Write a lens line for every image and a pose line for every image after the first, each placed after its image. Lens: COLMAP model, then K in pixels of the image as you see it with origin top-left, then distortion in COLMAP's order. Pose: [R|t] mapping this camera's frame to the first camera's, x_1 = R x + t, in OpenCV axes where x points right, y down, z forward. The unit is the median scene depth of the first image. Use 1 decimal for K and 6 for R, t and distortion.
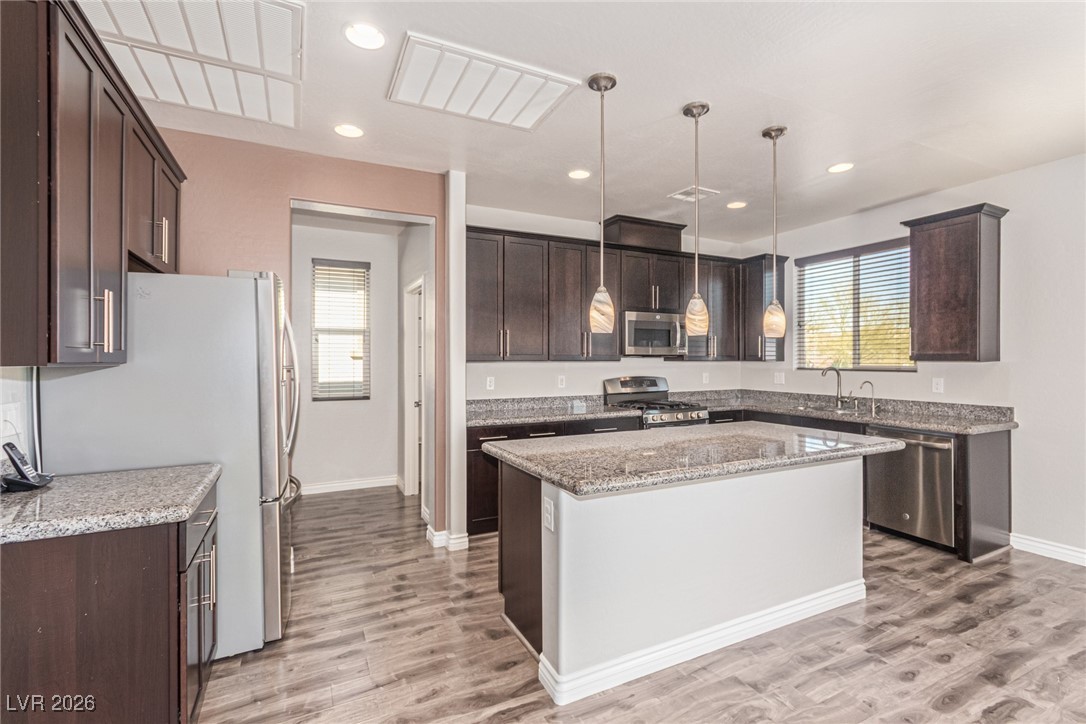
lens RADIAL K [[498.5, 0, 547.7], [0, 498.5, 365.4], [0, 0, 1]] dist [0.002289, -0.000177]
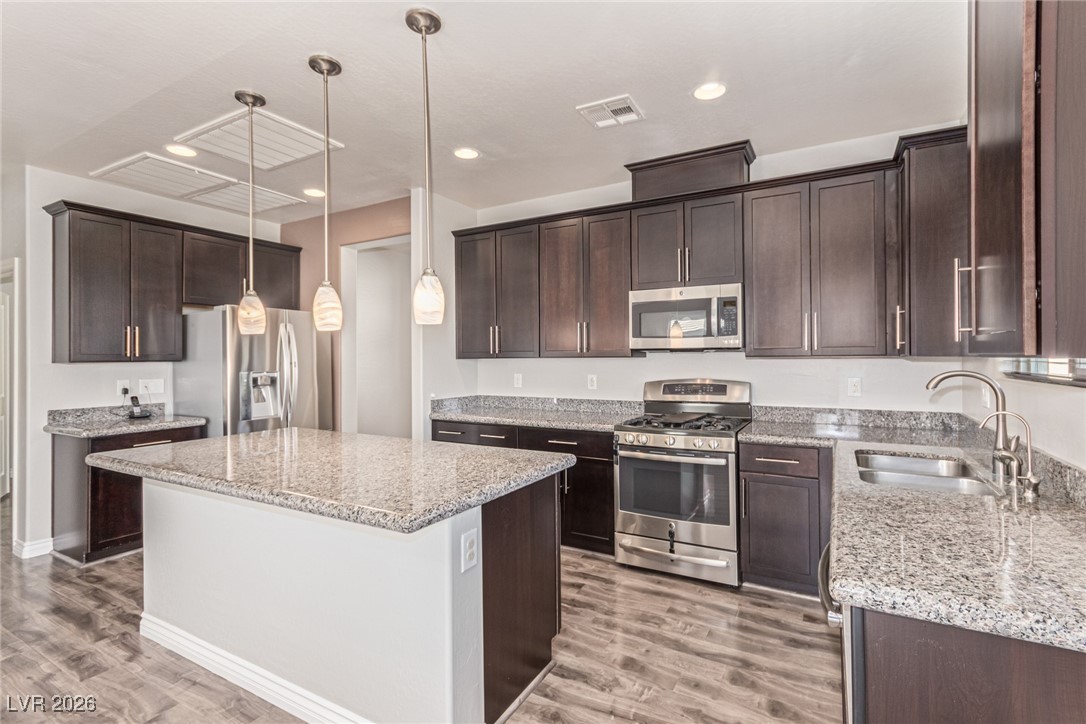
lens RADIAL K [[498.5, 0, 547.6], [0, 498.5, 354.2], [0, 0, 1]] dist [0.002289, -0.000177]
pose [[0.567511, -0.004609, -0.823353, 0.744113], [-0.002554, 0.999970, -0.007358, -0.008564], [0.823362, 0.006279, 0.567482, 0.505585]]
